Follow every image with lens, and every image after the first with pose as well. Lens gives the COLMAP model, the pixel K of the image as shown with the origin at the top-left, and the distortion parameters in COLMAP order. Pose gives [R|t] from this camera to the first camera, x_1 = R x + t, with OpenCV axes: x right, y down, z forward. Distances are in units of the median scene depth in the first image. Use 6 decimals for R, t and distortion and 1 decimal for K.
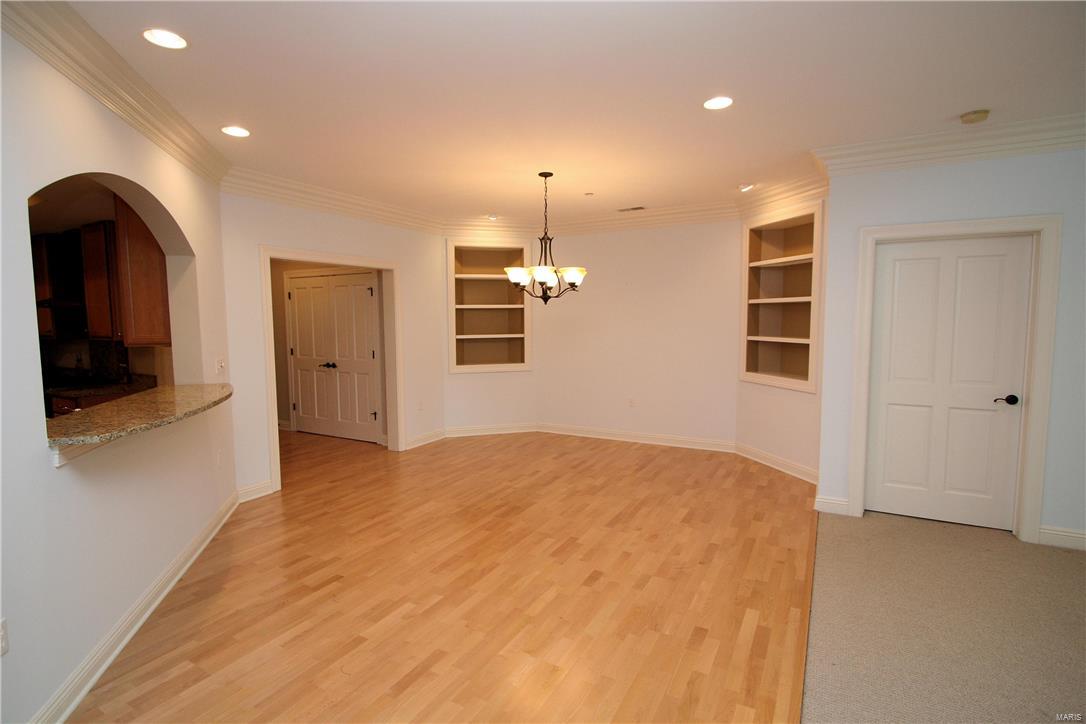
lens RADIAL K [[519.2, 0, 536.0], [0, 519.2, 361.9], [0, 0, 1]] dist [-0.009405, 0.000191]
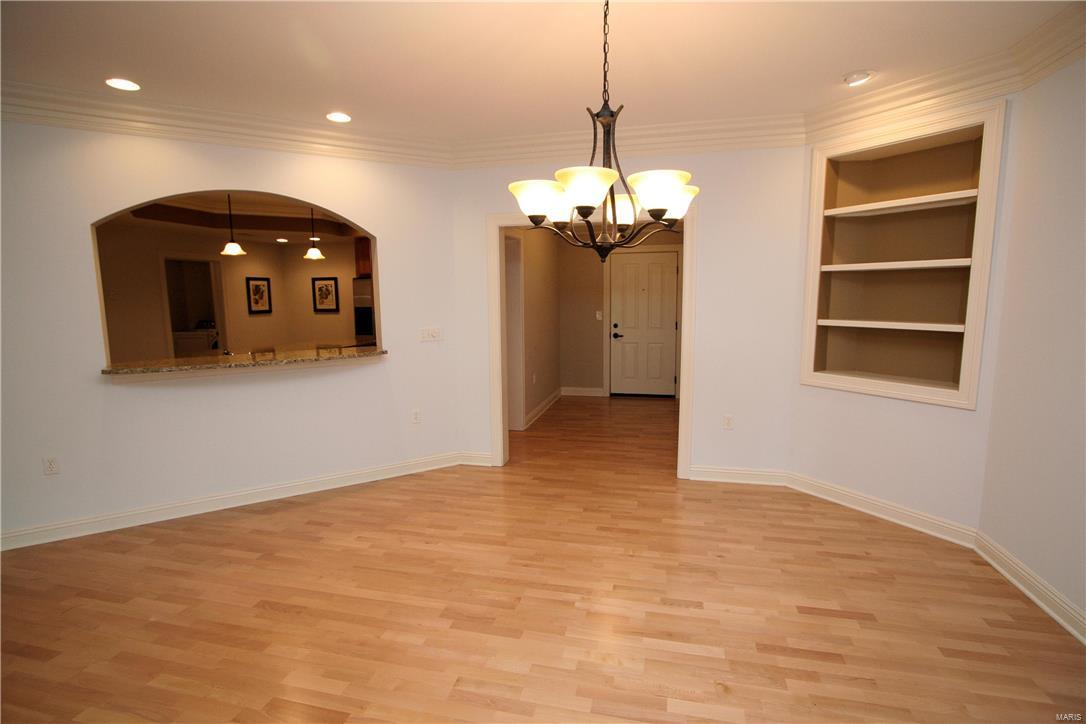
lens RADIAL K [[519.2, 0, 540.4], [0, 519.2, 361.7], [0, 0, 1]] dist [-0.009405, 0.000191]
pose [[0.278582, 0.133016, -0.951157, 0.362662], [-0.072550, 0.990447, 0.117262, -0.058180], [0.957668, 0.036339, 0.285571, 0.647562]]
